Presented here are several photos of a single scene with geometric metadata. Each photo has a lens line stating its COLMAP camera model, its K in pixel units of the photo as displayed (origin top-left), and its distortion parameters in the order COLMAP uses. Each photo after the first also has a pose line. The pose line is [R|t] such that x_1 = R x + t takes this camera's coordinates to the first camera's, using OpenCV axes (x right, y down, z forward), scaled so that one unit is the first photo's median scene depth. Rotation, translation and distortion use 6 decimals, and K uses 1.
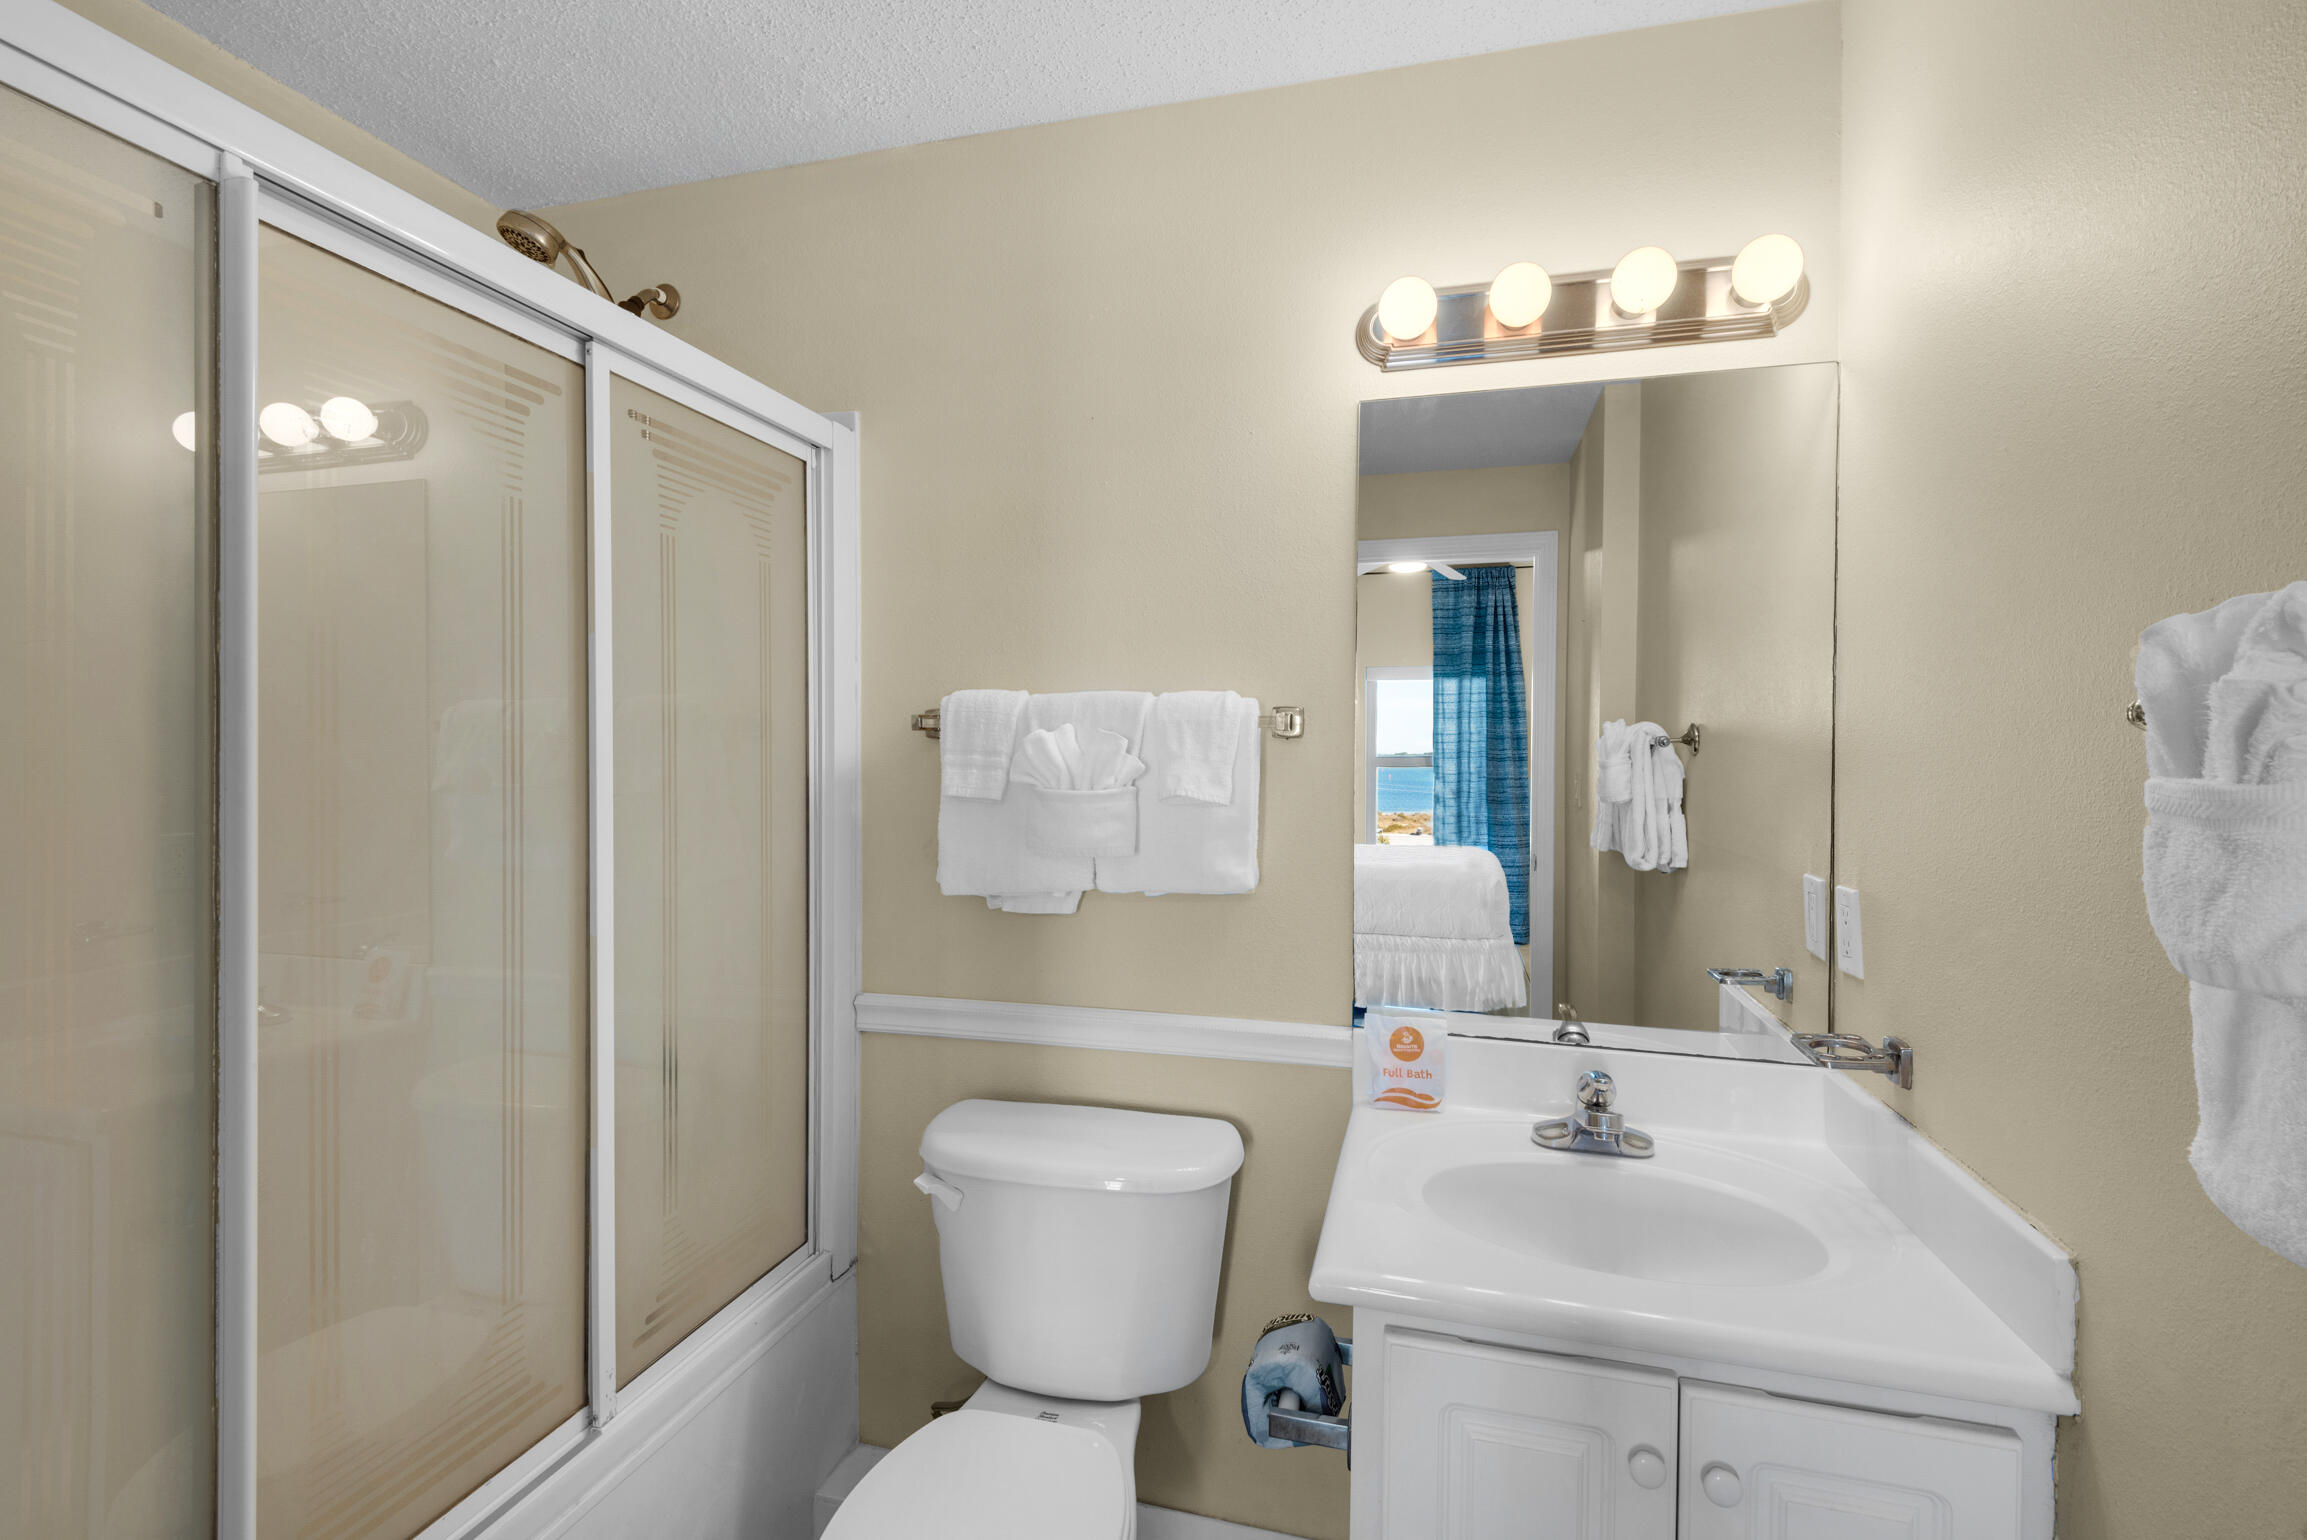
lens RADIAL K [[1060.9, 0, 1165.9], [0, 1060.9, 770.5], [0, 0, 1]] dist [0.001541, 0.000063]
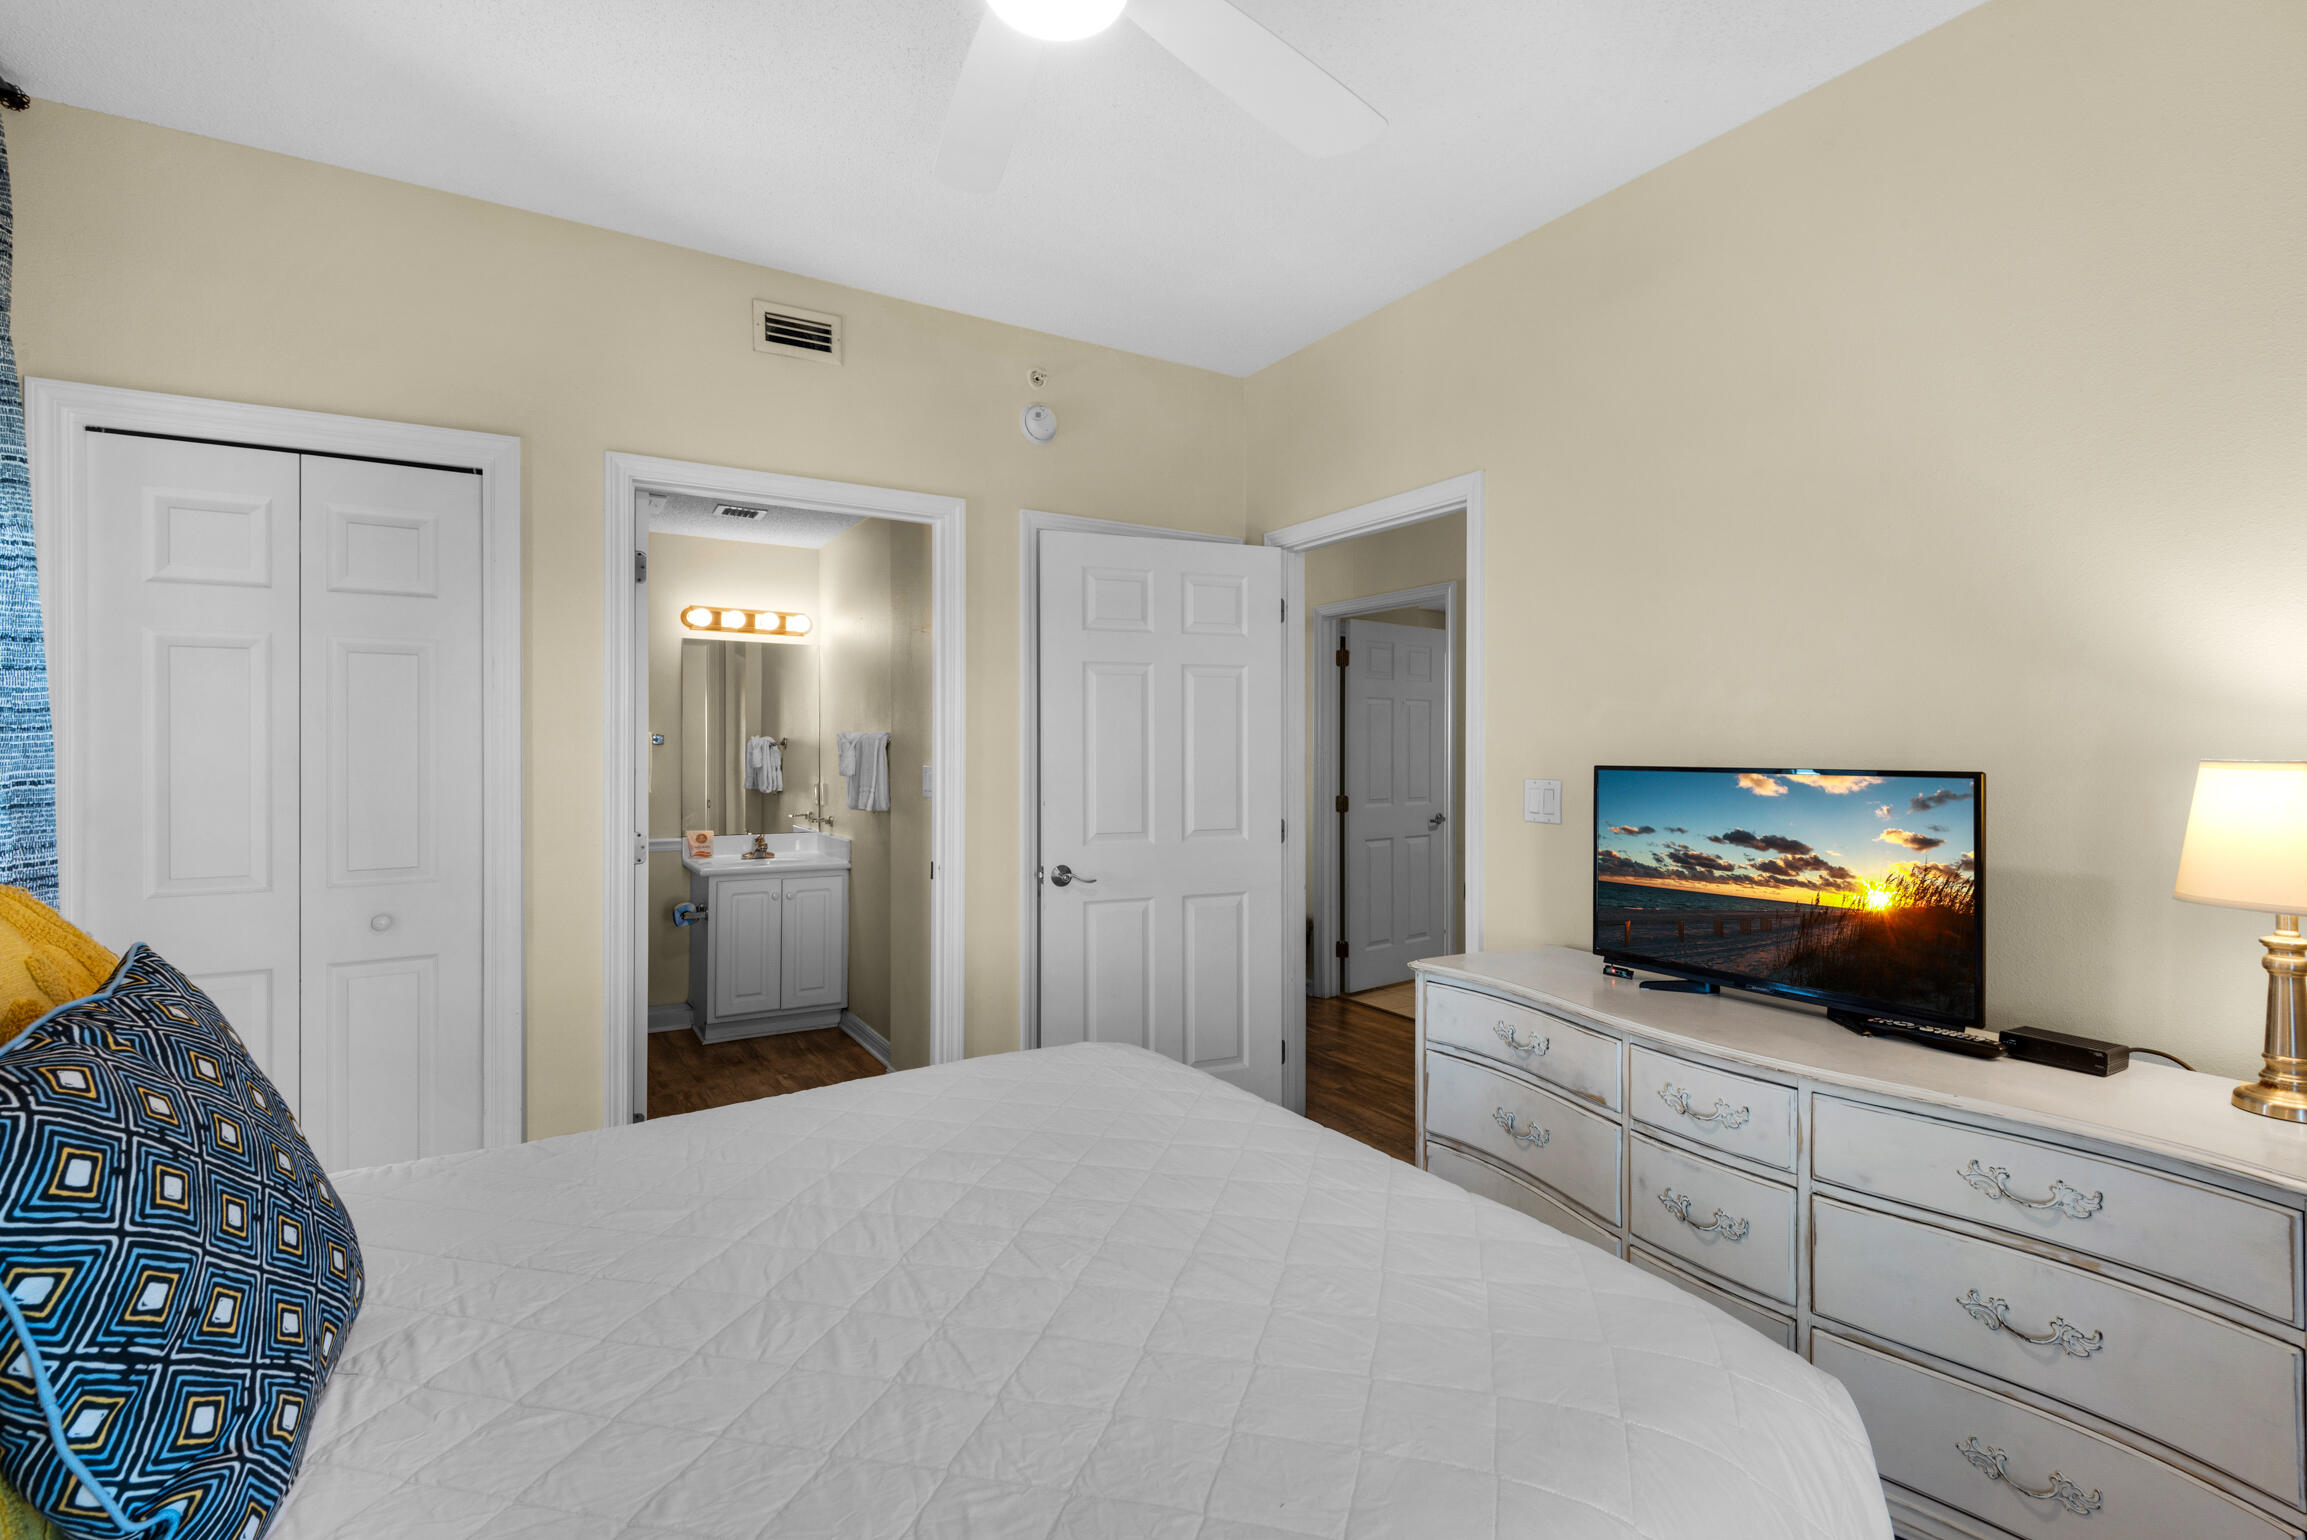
lens RADIAL K [[1060.9, 0, 1167.2], [0, 1060.9, 759.8], [0, 0, 1]] dist [0.001541, 0.000063]
pose [[0.689736, -0.007509, 0.724022, -1.122911], [0.006619, 0.999970, 0.004066, 0.010604], [-0.724030, 0.001987, 0.689765, -2.244269]]
